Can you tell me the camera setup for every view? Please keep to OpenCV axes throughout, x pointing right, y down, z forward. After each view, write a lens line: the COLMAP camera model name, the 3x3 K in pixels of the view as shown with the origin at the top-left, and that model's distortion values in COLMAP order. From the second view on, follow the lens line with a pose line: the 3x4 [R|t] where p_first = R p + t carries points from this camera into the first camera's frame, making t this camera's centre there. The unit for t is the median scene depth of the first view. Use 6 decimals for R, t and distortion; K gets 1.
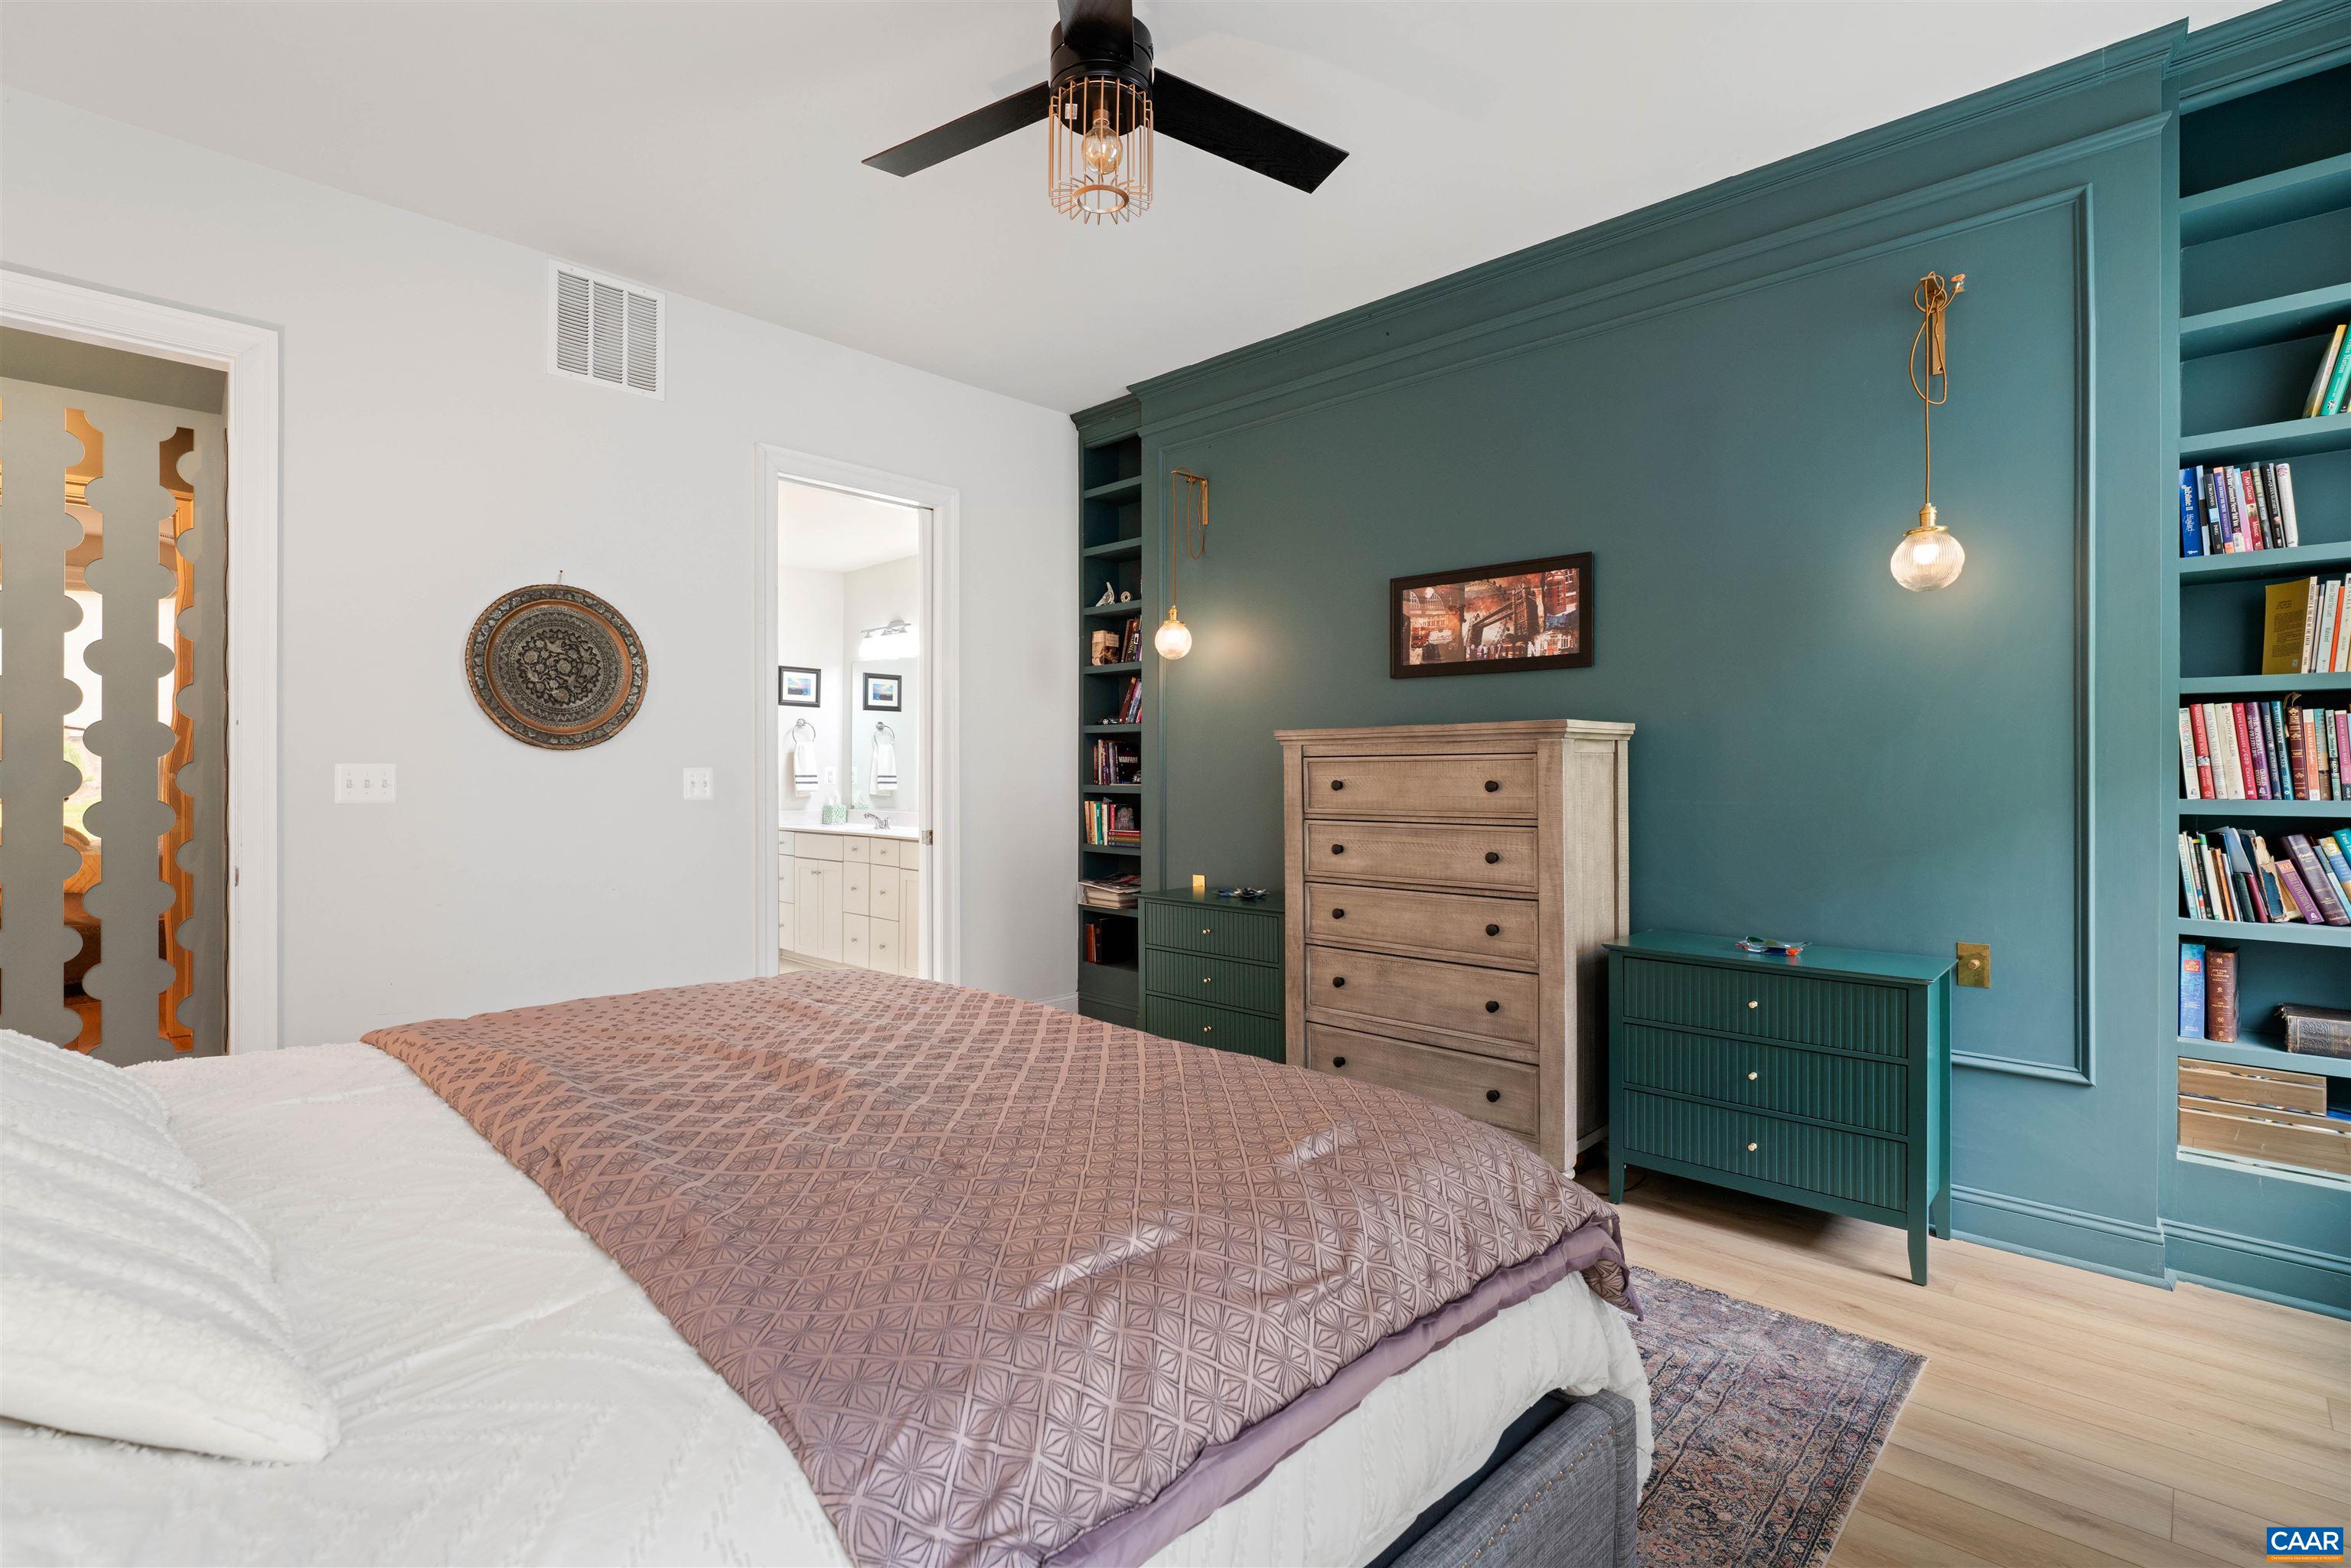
lens RADIAL K [[1090.0, 0, 1189.6], [0, 1090.0, 799.0], [0, 0, 1]] dist [-0.013558, -0.000084]
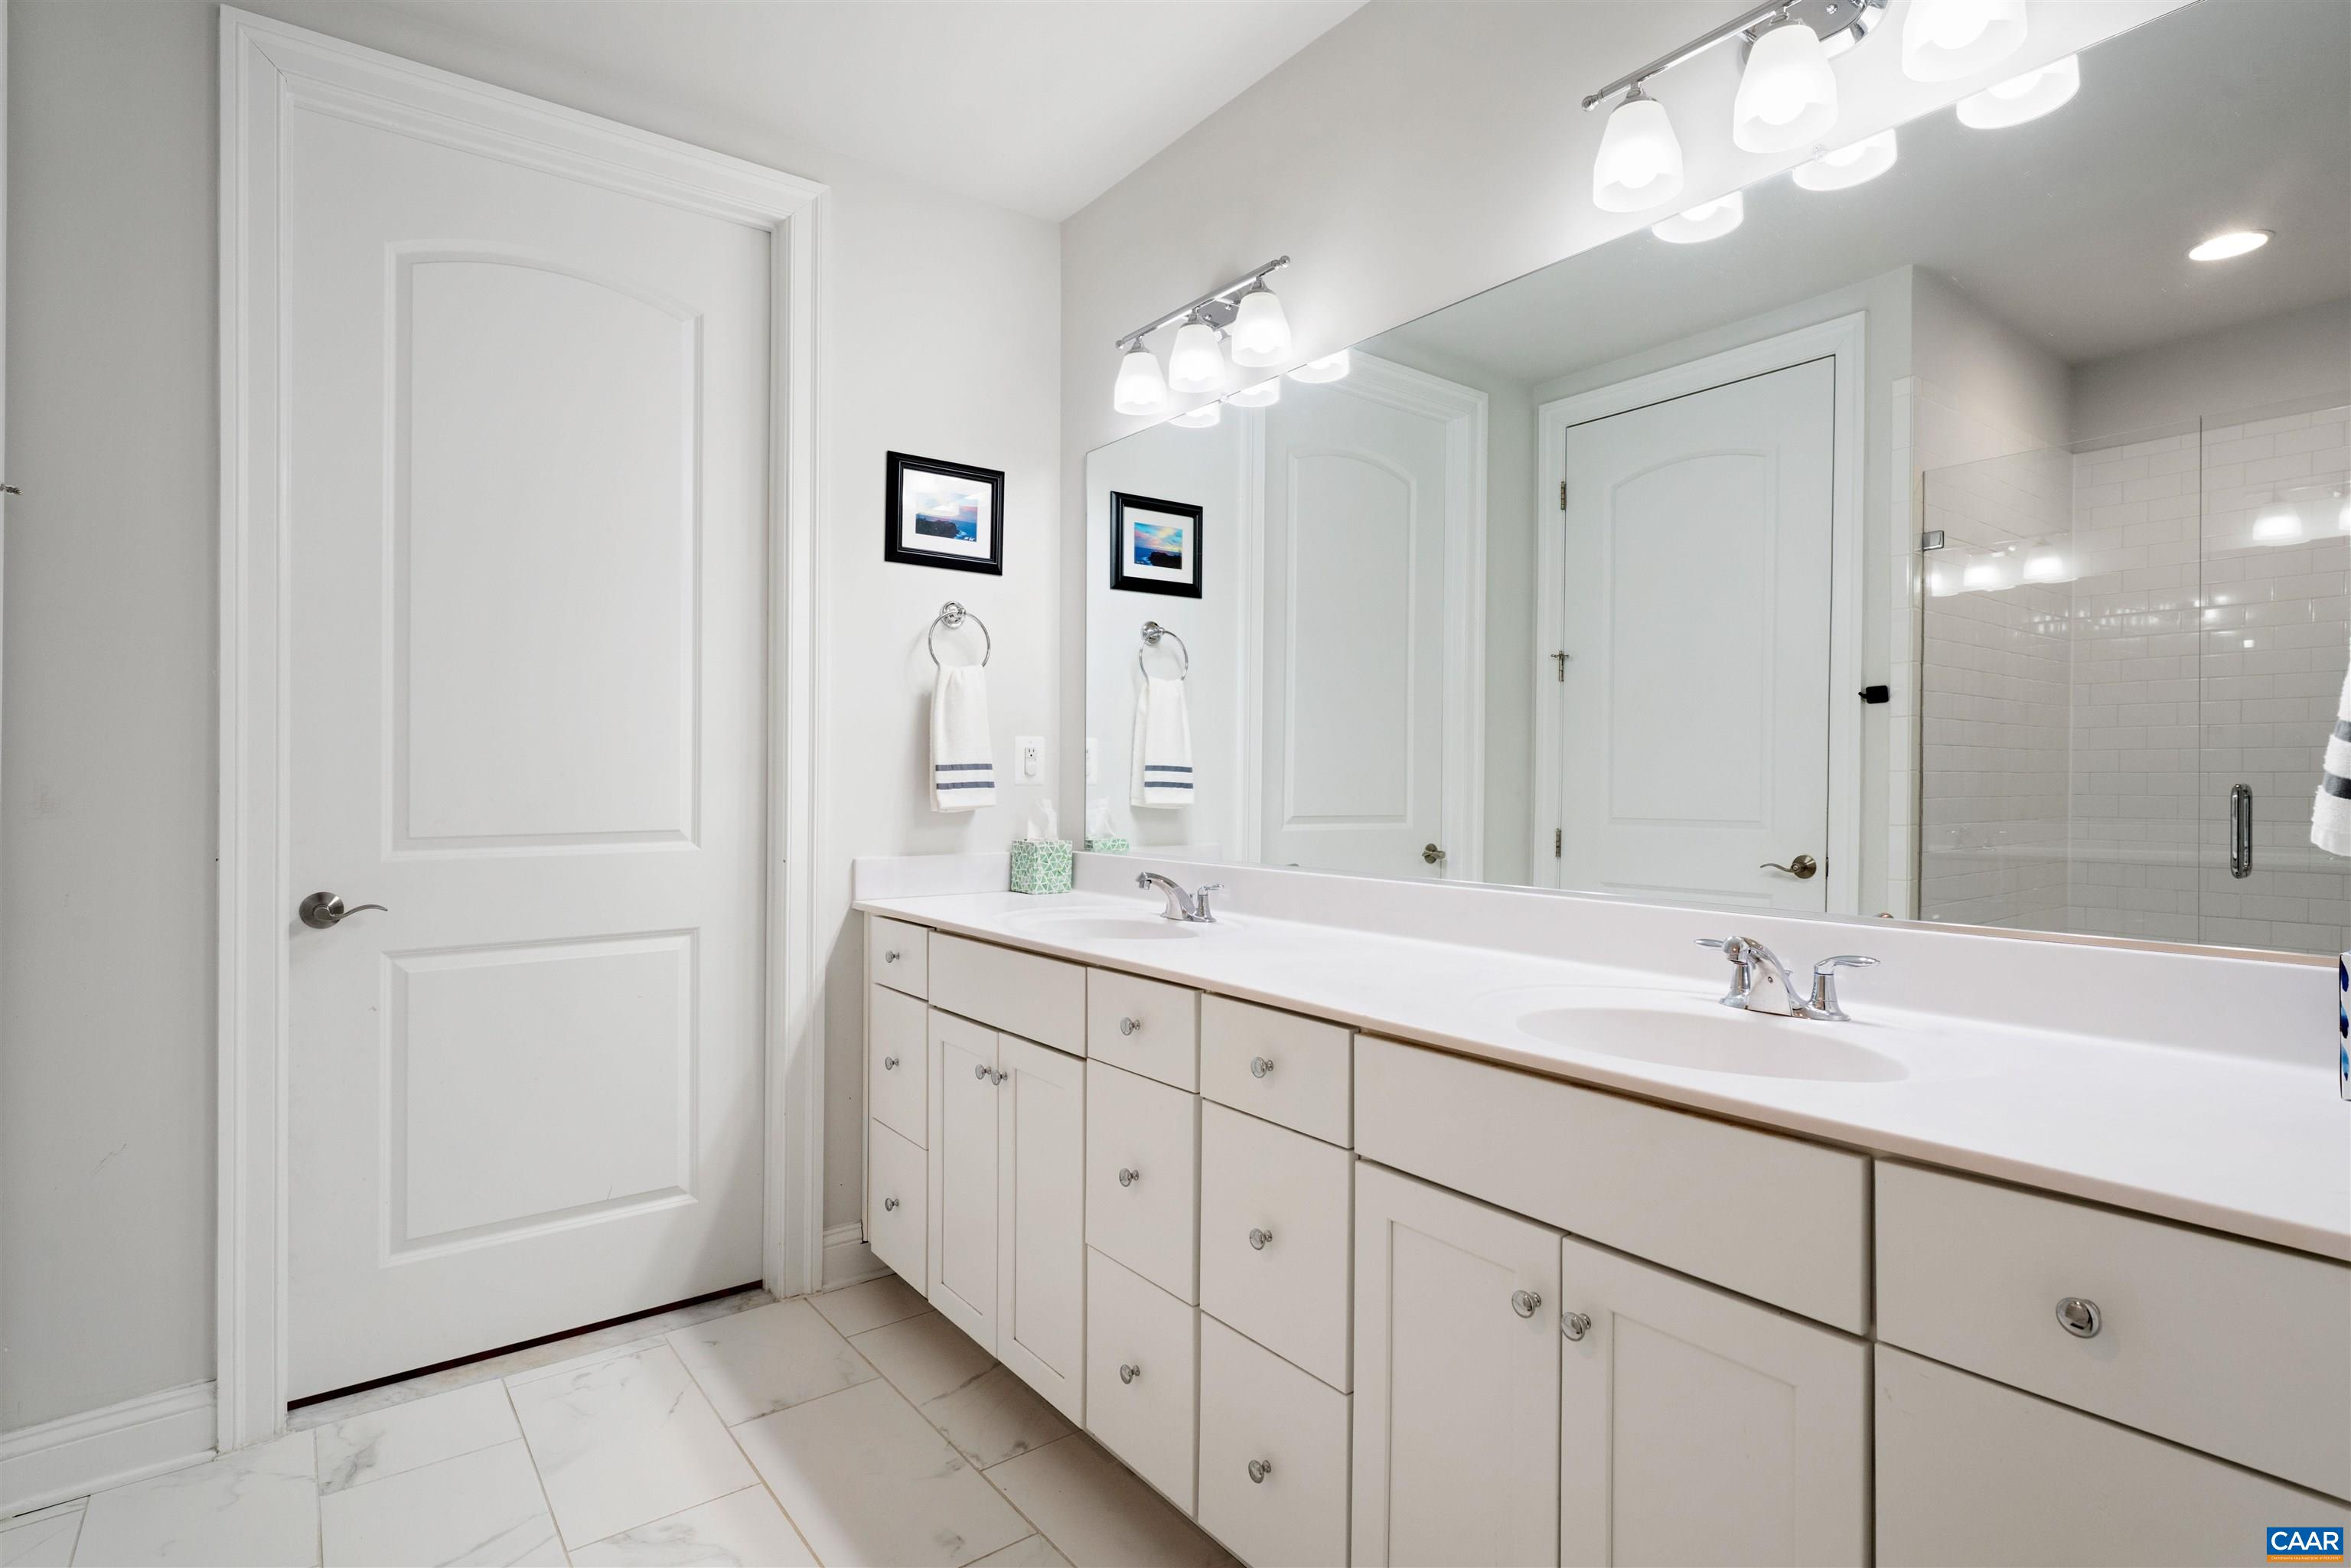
lens RADIAL K [[1130.6, 0, 1172.0], [0, 1130.6, 784.6], [0, 0, 1]] dist [-0.001642, -0.000215]
pose [[0.985051, -0.006718, -0.172130, -0.216274], [0.003814, 0.999845, -0.017195, -0.006807], [0.172219, 0.016282, 0.984924, 0.630081]]
